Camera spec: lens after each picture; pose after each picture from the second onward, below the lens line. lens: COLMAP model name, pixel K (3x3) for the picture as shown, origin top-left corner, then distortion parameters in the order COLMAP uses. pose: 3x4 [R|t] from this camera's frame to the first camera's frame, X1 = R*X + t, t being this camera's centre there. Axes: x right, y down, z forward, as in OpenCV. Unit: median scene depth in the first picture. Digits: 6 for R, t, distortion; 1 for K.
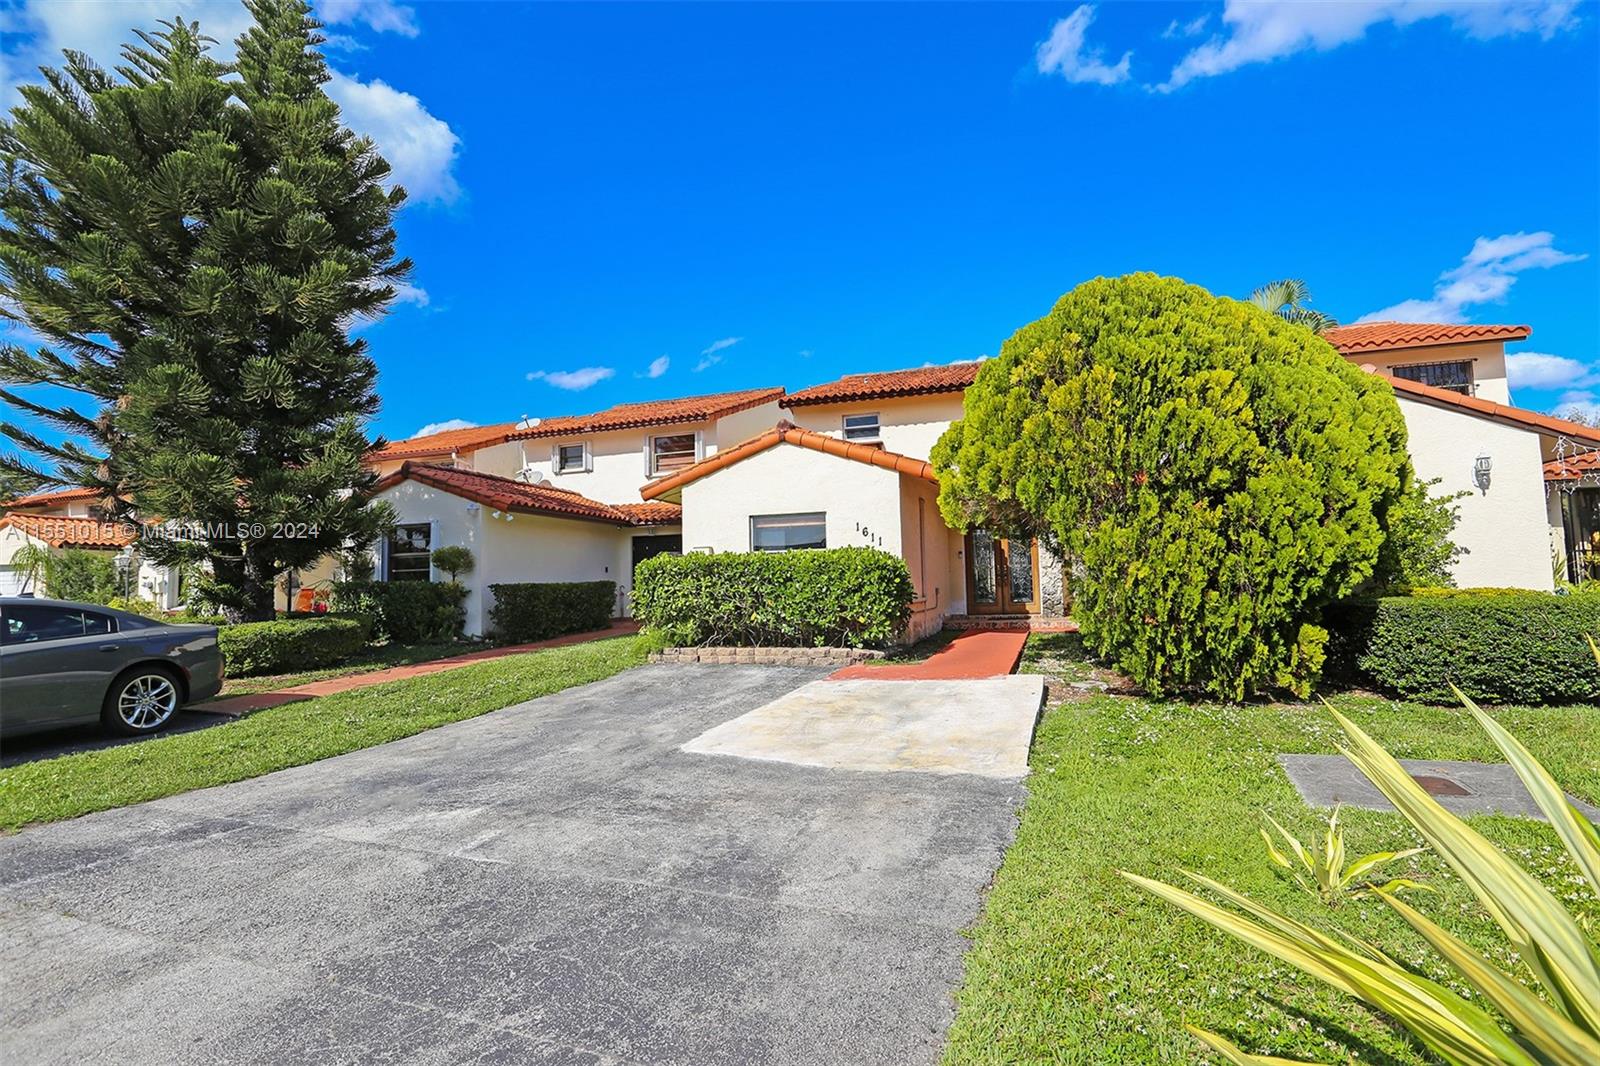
lens RADIAL K [[832.4, 0, 793.6], [0, 832.4, 535.1], [0, 0, 1]] dist [-0.065330, 0.025066]
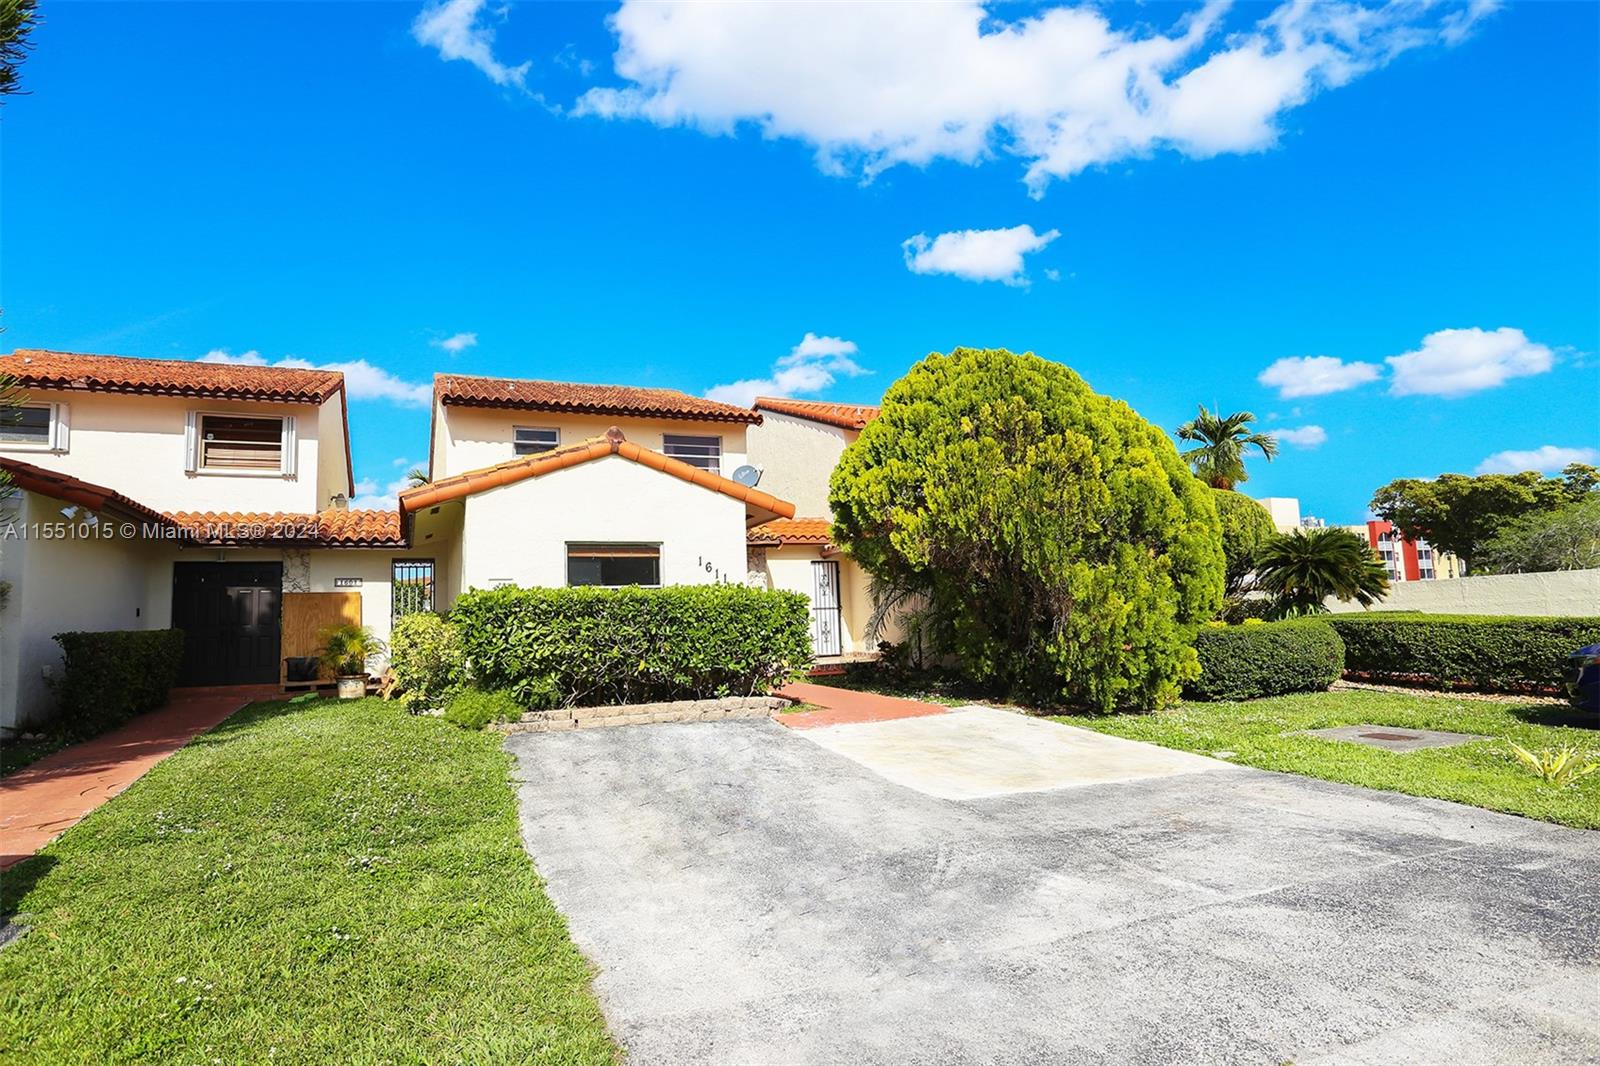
lens RADIAL K [[939.7, 0, 794.4], [0, 939.7, 532.5], [0, 0, 1]] dist [-0.039976, 0.011364]
pose [[0.704648, 0.065156, 0.706559, -0.595451], [-0.023604, 0.997376, -0.068434, 0.027444], [-0.709164, 0.031544, 0.704338, 0.241285]]
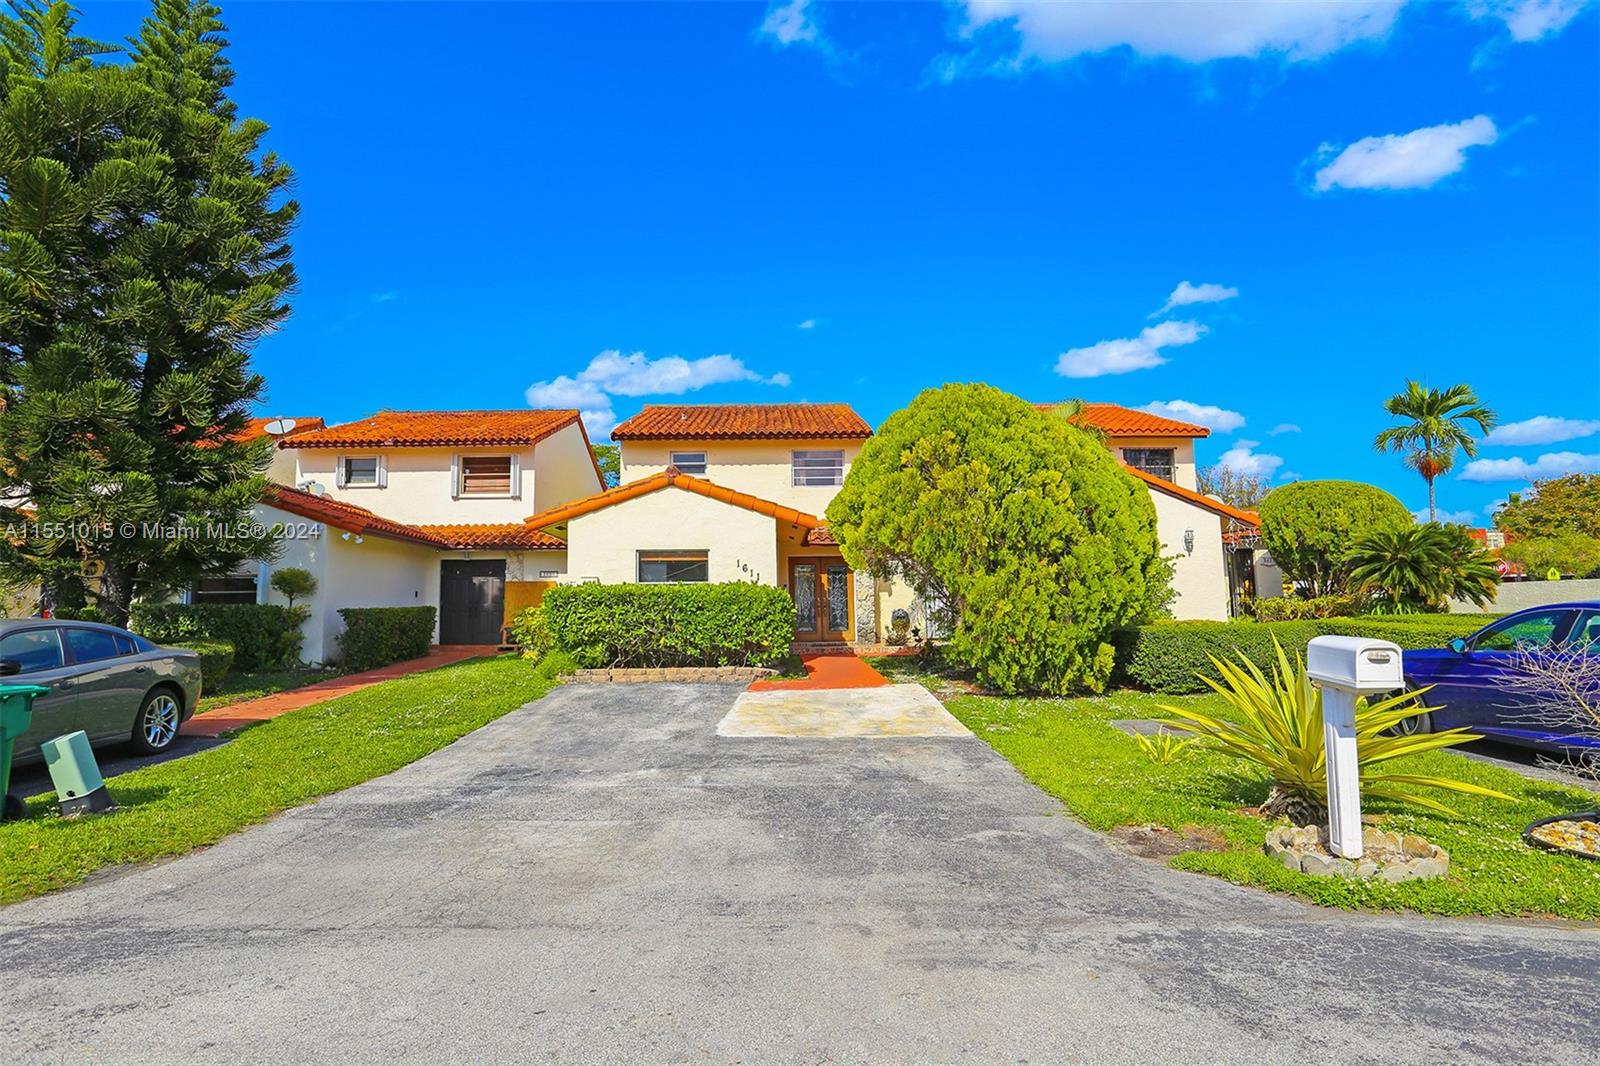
lens RADIAL K [[1000.9, 0, 774.8], [0, 1000.9, 500.1], [0, 0, 1]] dist [-0.052800, 0.000381]
pose [[0.935704, 0.048397, 0.349451, -0.389053], [-0.030034, 0.997877, -0.057779, -0.020018], [-0.351506, 0.043569, 0.935171, -0.342809]]
